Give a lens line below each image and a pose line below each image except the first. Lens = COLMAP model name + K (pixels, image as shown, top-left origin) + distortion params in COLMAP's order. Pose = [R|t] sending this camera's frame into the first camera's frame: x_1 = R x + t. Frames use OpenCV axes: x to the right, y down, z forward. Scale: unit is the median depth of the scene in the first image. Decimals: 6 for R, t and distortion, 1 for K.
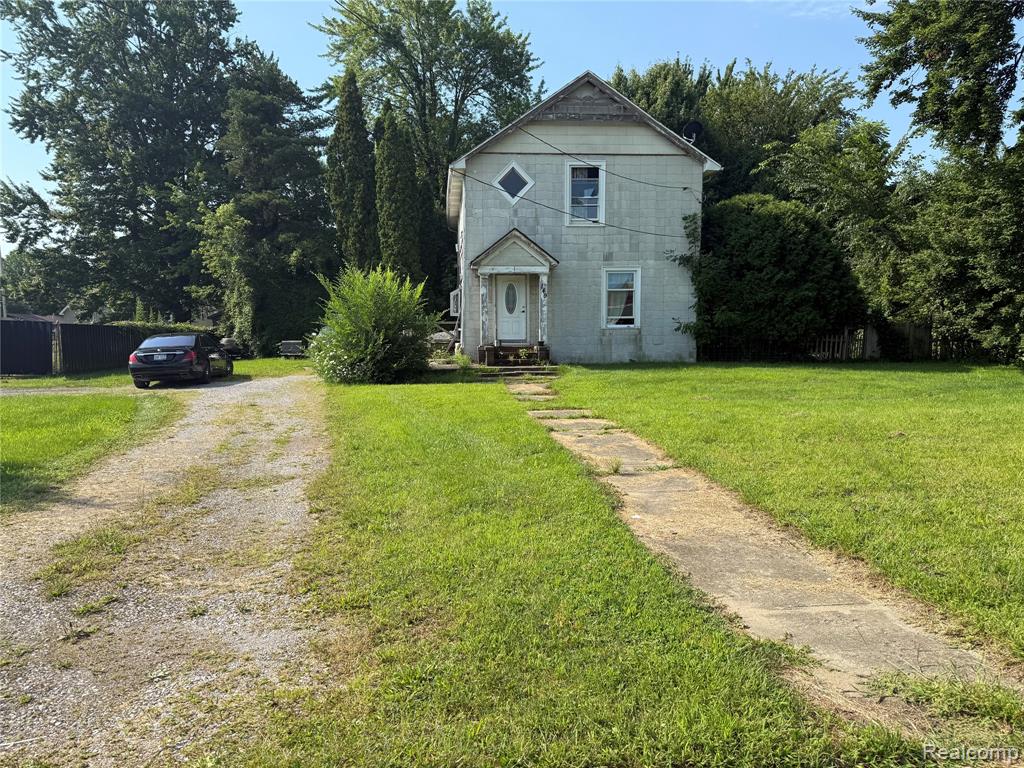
lens RADIAL K [[721.5, 0, 511.0], [0, 721.5, 384.7], [0, 0, 1]] dist [0.049678, -0.062547]
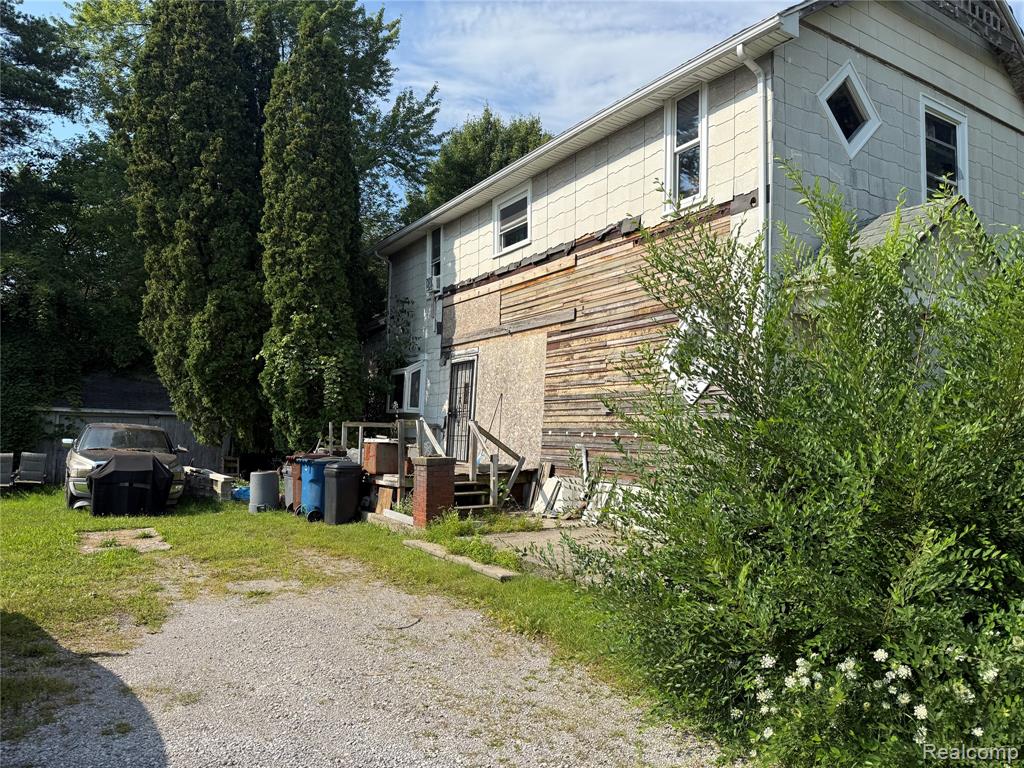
lens RADIAL K [[721.5, 0, 509.4], [0, 721.5, 389.9], [0, 0, 1]] dist [0.049678, -0.062547]
pose [[0.893516, 0.070085, 0.443529, -0.351070], [-0.007029, 0.989807, -0.142245, -0.053125], [-0.448977, 0.123980, 0.884900, 0.725331]]
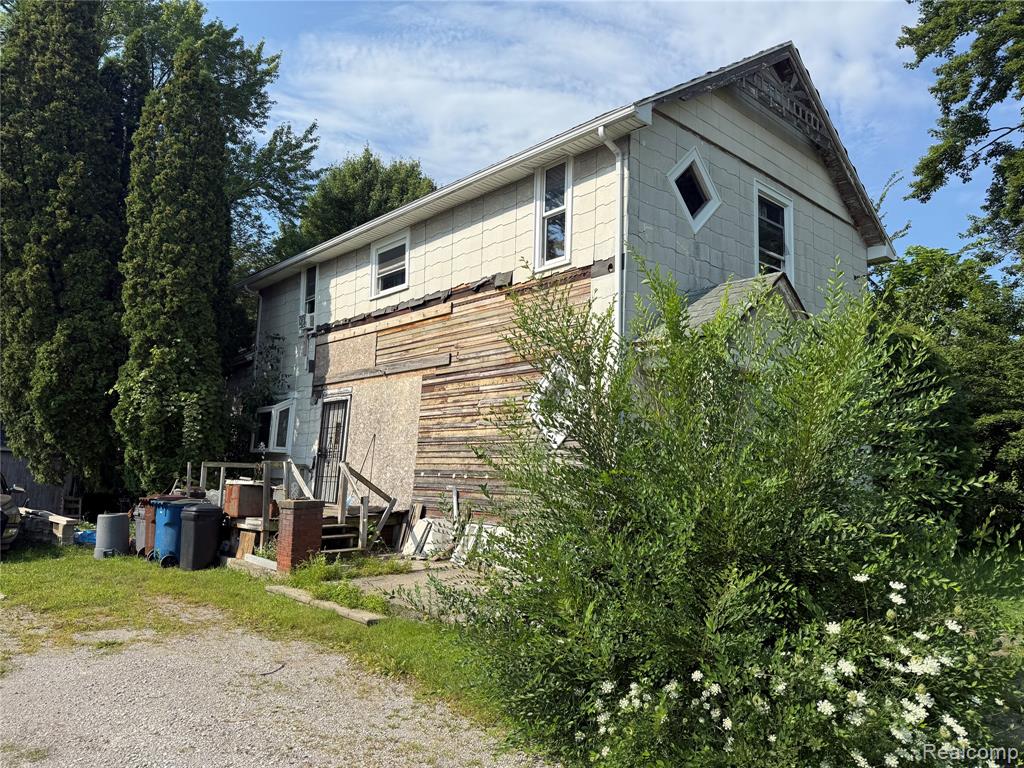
lens RADIAL K [[721.5, 0, 510.8], [0, 721.5, 389.7], [0, 0, 1]] dist [0.049678, -0.062547]
pose [[0.800740, 0.118231, 0.587228, -0.358765], [-0.000425, 0.980439, -0.196820, -0.053980], [-0.599011, 0.157353, 0.785128, 0.710265]]
